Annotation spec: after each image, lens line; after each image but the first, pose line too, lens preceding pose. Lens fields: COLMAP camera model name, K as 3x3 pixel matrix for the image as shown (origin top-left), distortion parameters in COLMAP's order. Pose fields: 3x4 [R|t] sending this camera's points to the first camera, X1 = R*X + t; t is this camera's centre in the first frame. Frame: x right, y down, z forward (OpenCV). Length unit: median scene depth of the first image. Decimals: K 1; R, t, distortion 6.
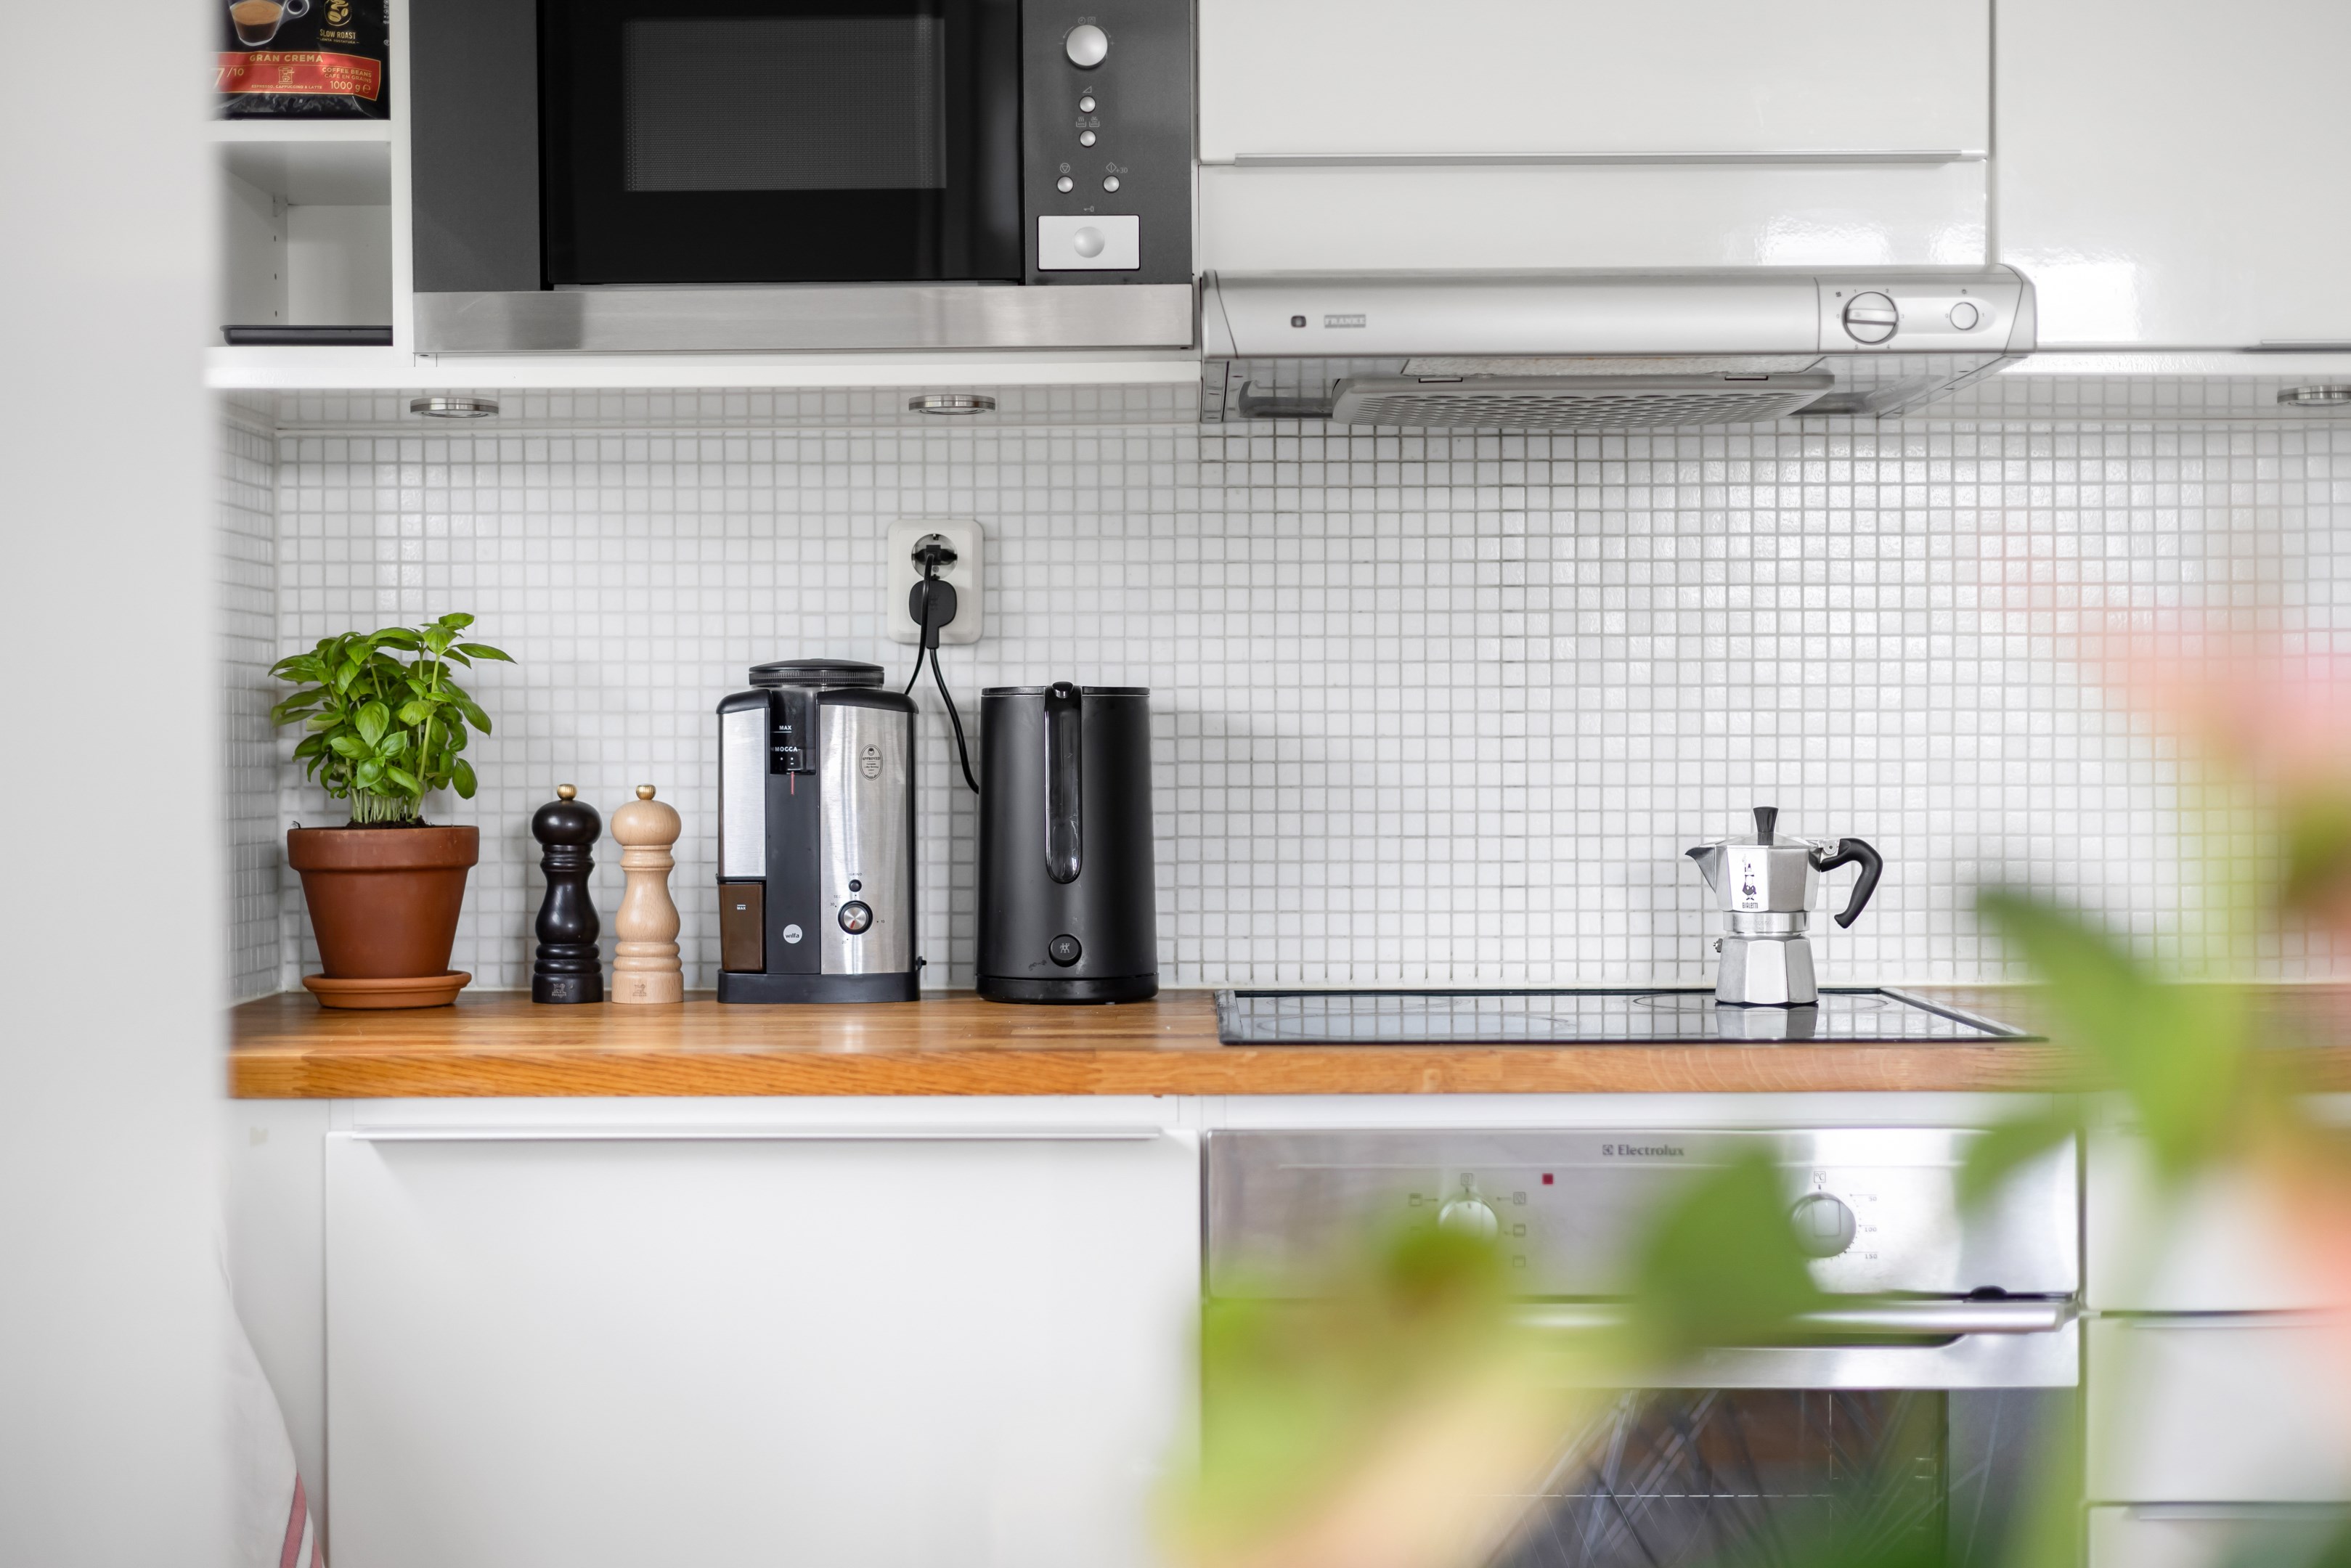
lens RADIAL K [[3286.0, 0, 1175.4], [0, 3286.0, 782.6], [0, 0, 1]] dist [0.072519, 0.000000]
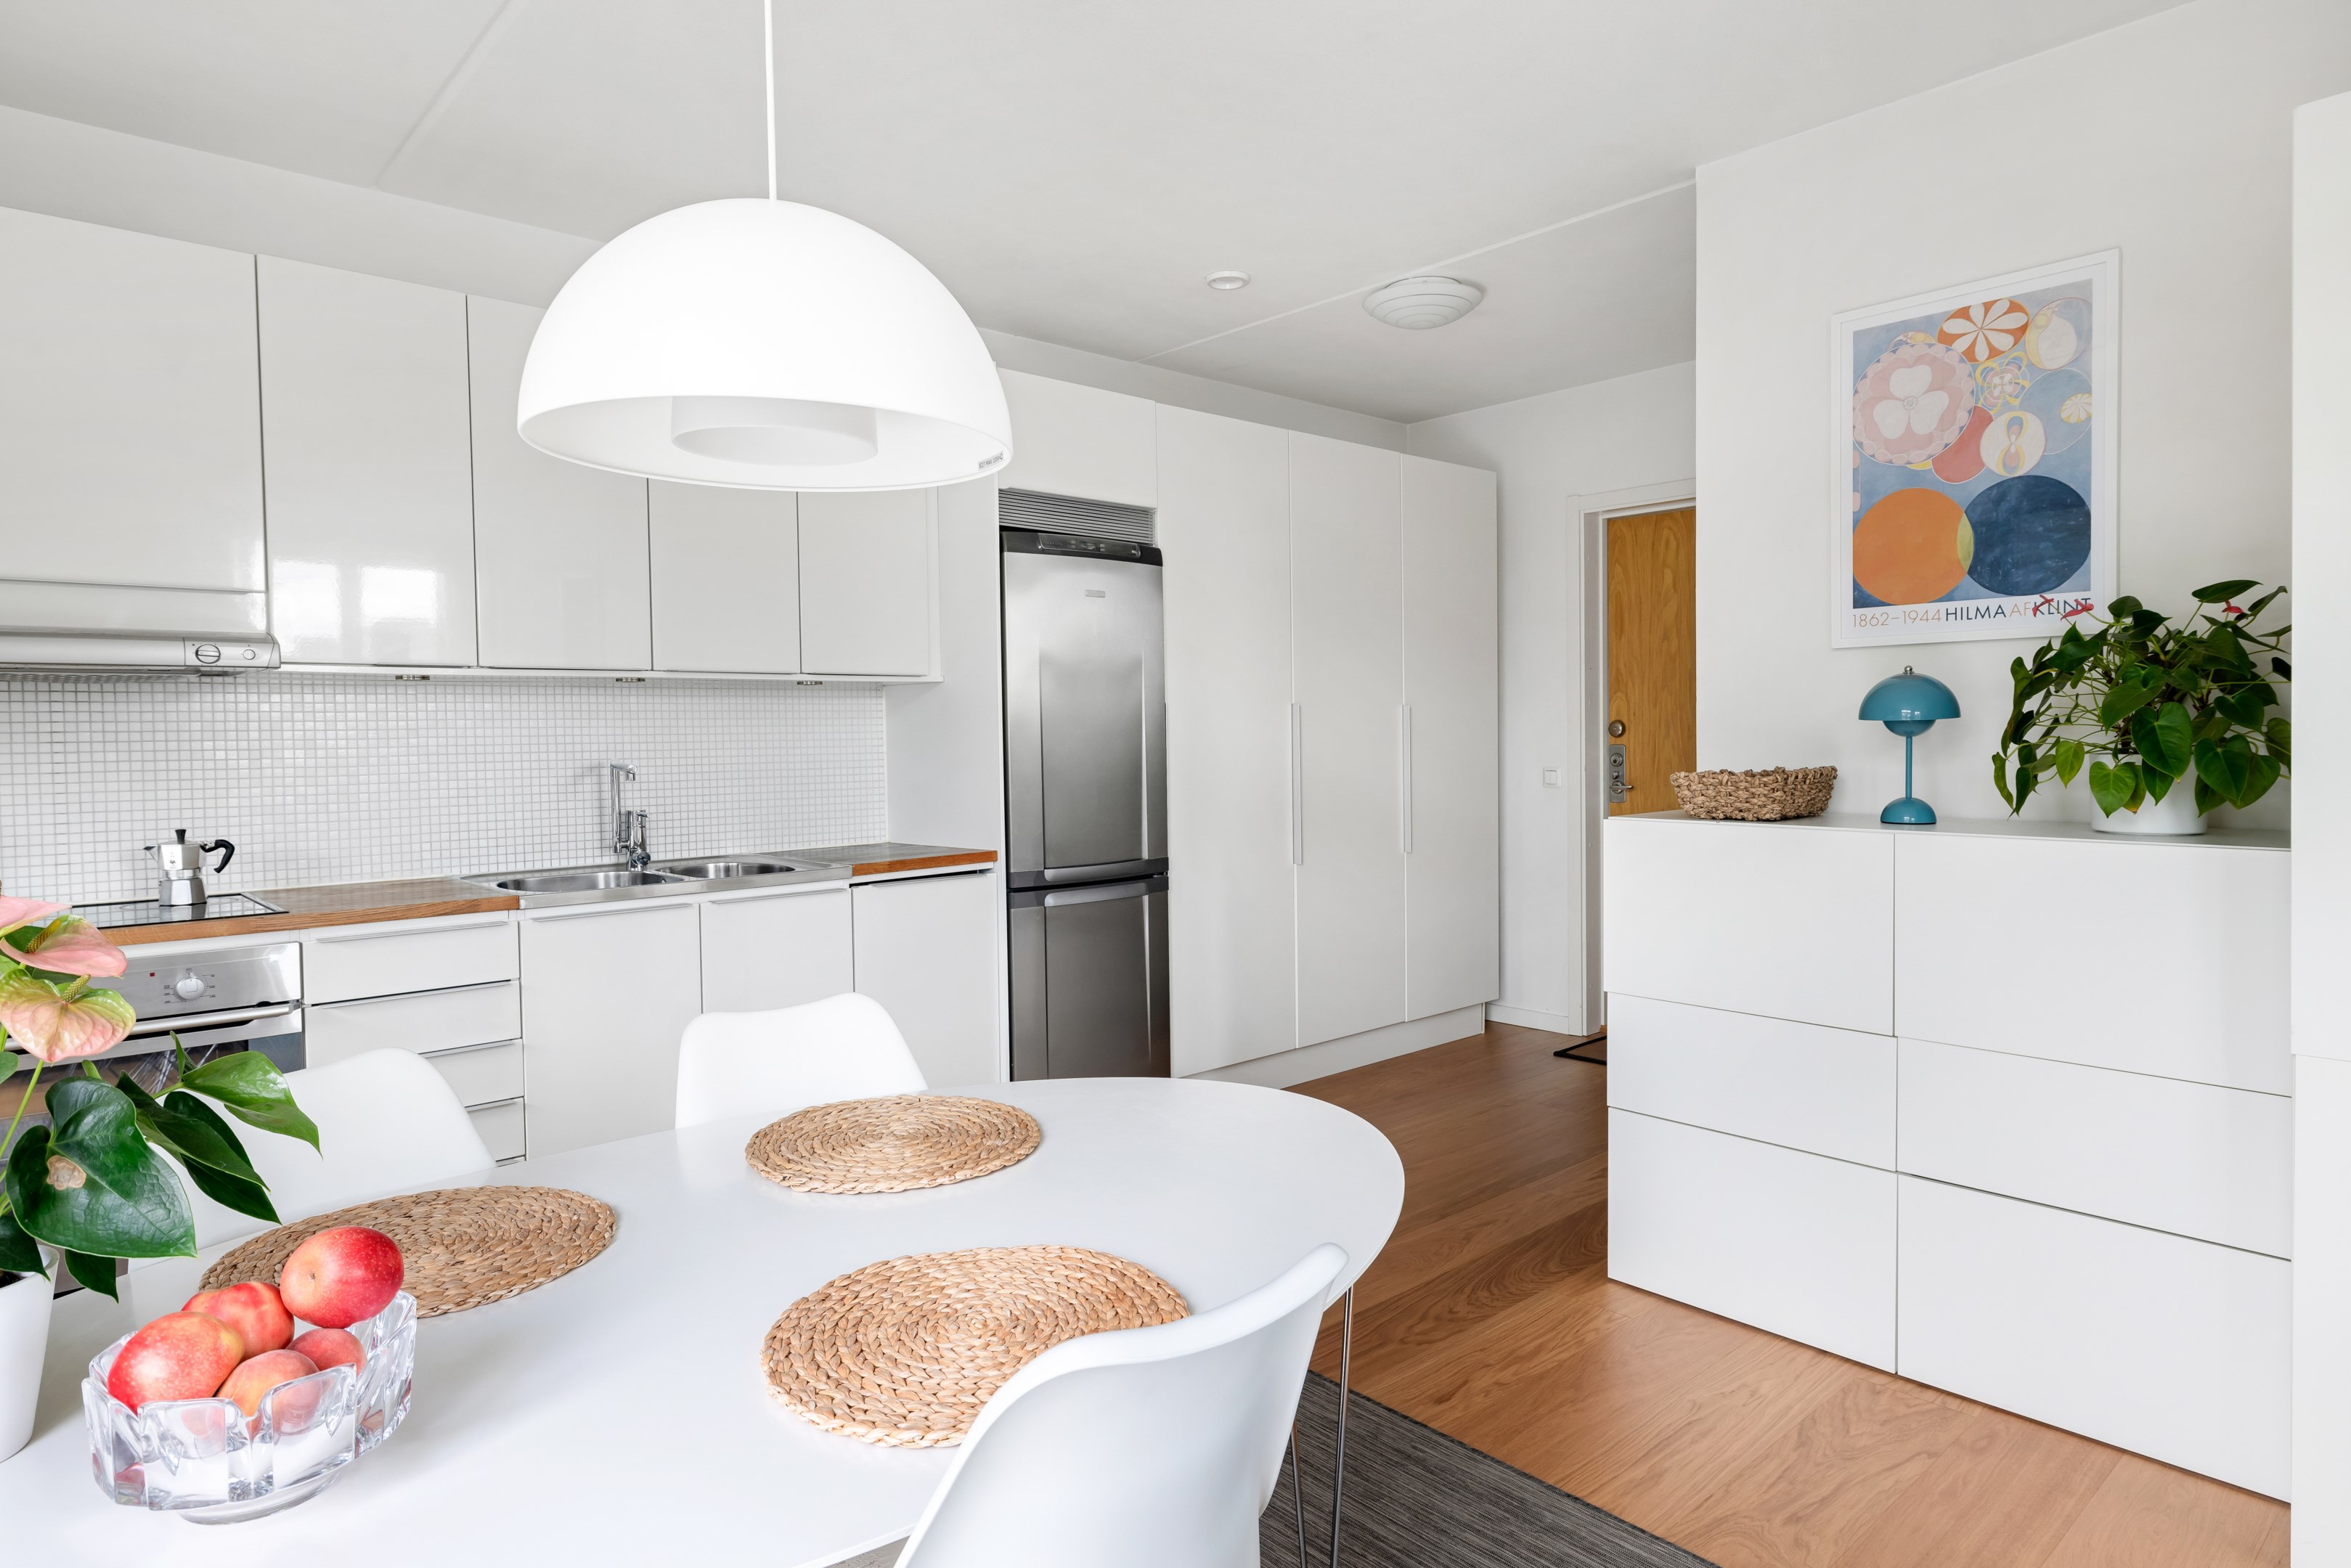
lens RADIAL K [[1357.2, 0, 1174.6], [0, 1357.2, 779.7], [0, 0, 1]] dist [0.000749, 0.000410]
pose [[0.743210, -0.026290, 0.668541, 0.043340], [0.014201, 0.999622, 0.023523, -0.043867], [-0.668907, -0.007989, 0.743303, -0.314509]]
